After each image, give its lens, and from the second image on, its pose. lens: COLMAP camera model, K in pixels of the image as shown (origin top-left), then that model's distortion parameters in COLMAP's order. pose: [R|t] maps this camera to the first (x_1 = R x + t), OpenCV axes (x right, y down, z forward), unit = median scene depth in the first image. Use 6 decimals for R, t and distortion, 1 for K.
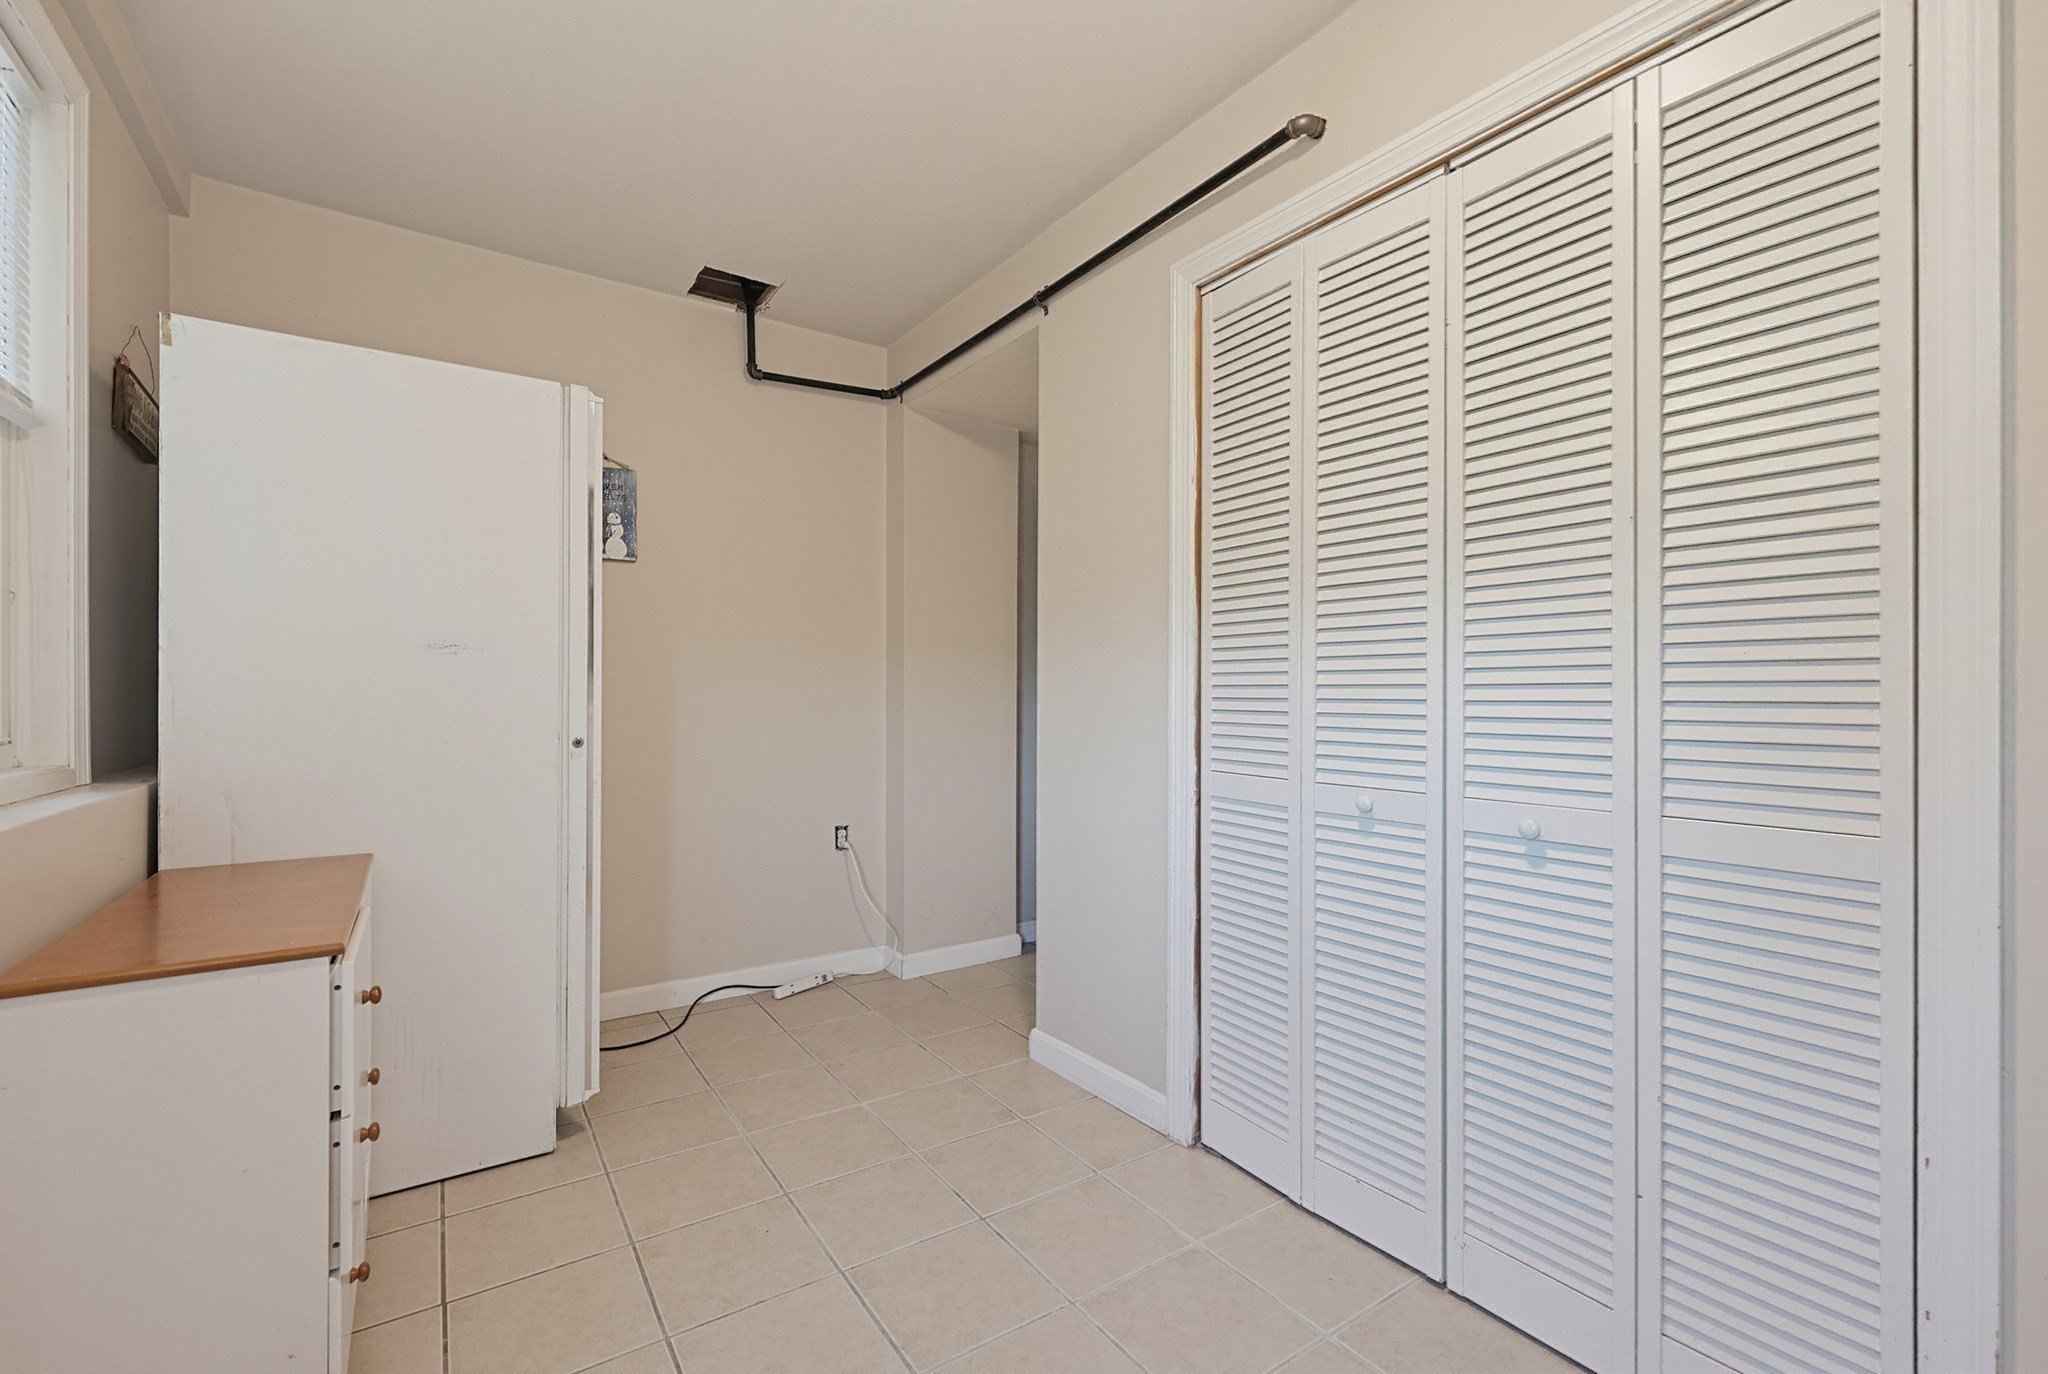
lens RADIAL K [[892.2, 0, 1026.1], [0, 892.2, 689.0], [0, 0, 1]] dist [-0.003884, 0.001046]
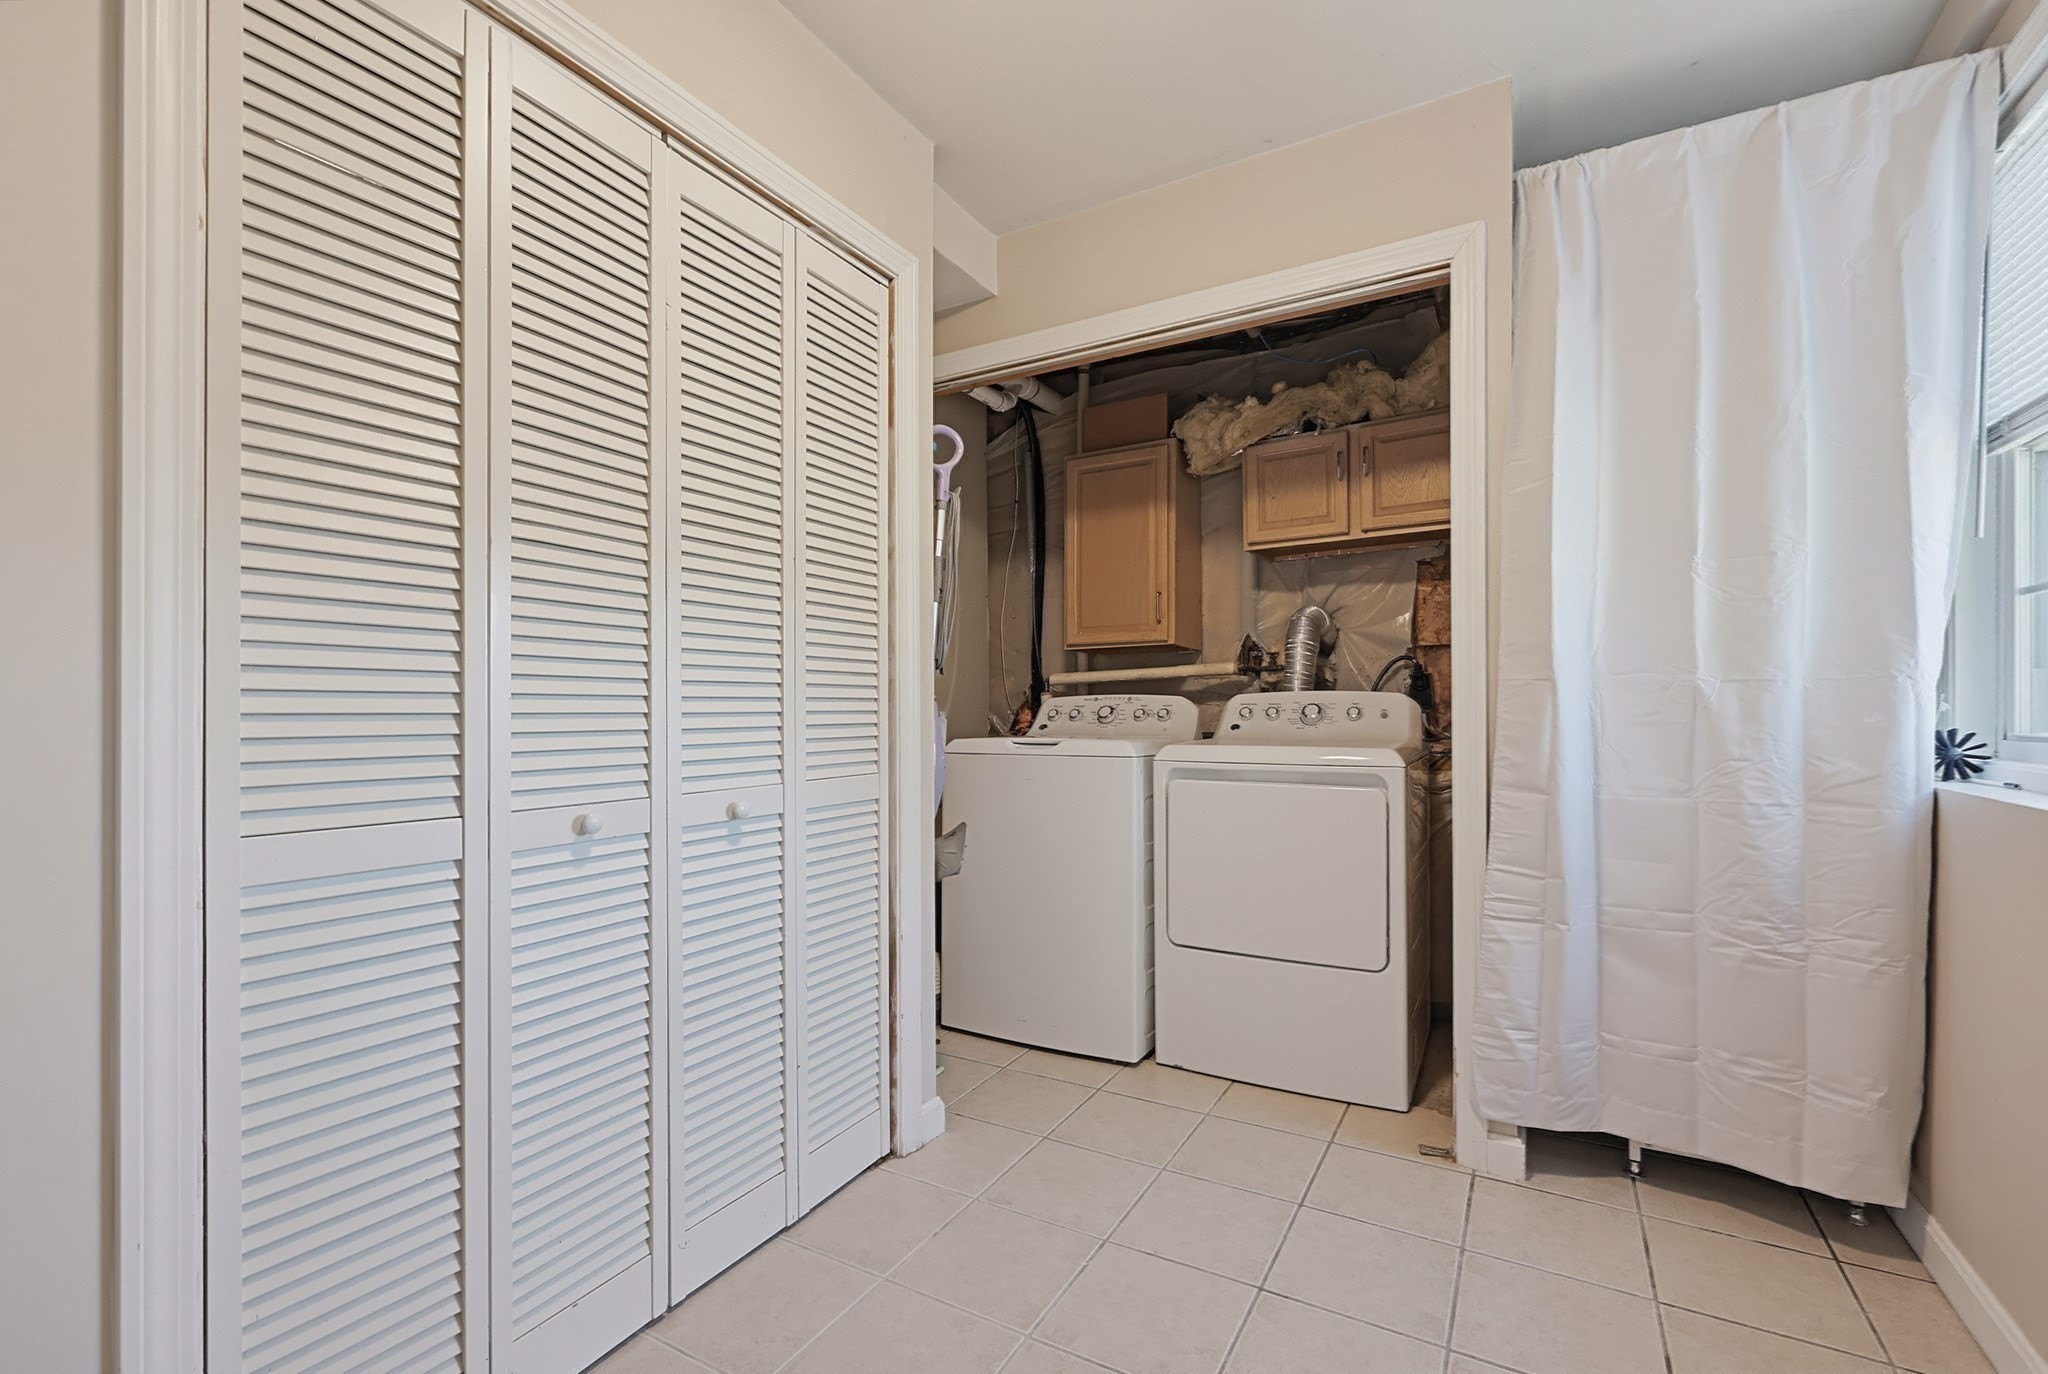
lens RADIAL K [[892.2, 0, 1024.4], [0, 892.2, 704.7], [0, 0, 1]] dist [-0.003884, 0.001046]
pose [[-0.441457, 0.002519, 0.897279, -0.556526], [-0.002673, 0.999988, -0.004123, 0.025107], [-0.897279, -0.004219, -0.441445, 1.080321]]
